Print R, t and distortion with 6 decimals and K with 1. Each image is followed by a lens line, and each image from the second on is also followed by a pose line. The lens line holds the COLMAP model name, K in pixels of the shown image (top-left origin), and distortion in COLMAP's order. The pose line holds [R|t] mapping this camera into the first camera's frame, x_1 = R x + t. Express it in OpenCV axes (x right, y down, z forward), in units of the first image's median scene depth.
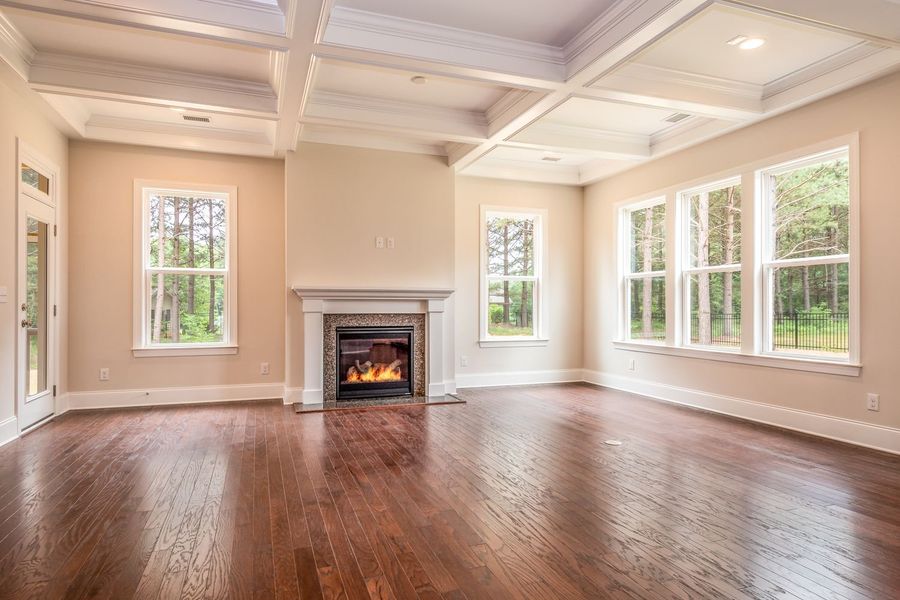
lens RADIAL K [[545.2, 0, 454.8], [0, 545.2, 299.7], [0, 0, 1]] dist [0.021653, -0.002712]
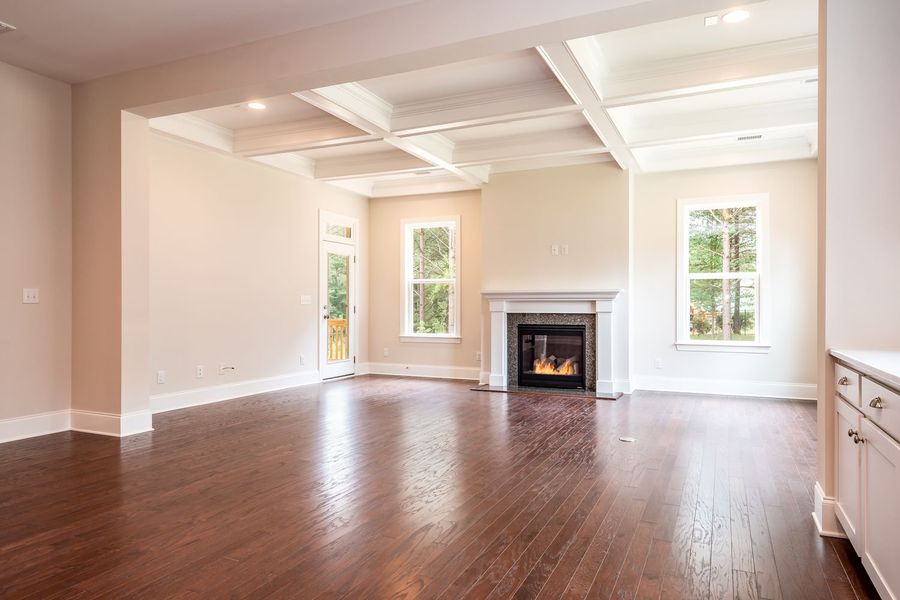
lens RADIAL K [[597.7, 0, 446.8], [0, 597.7, 303.5], [0, 0, 1]] dist [0.017217, 0.004226]
pose [[0.700813, -0.004414, -0.713331, 0.604313], [0.009574, 0.999949, 0.003219, -0.001227], [0.713280, -0.009085, 0.700820, -0.024634]]
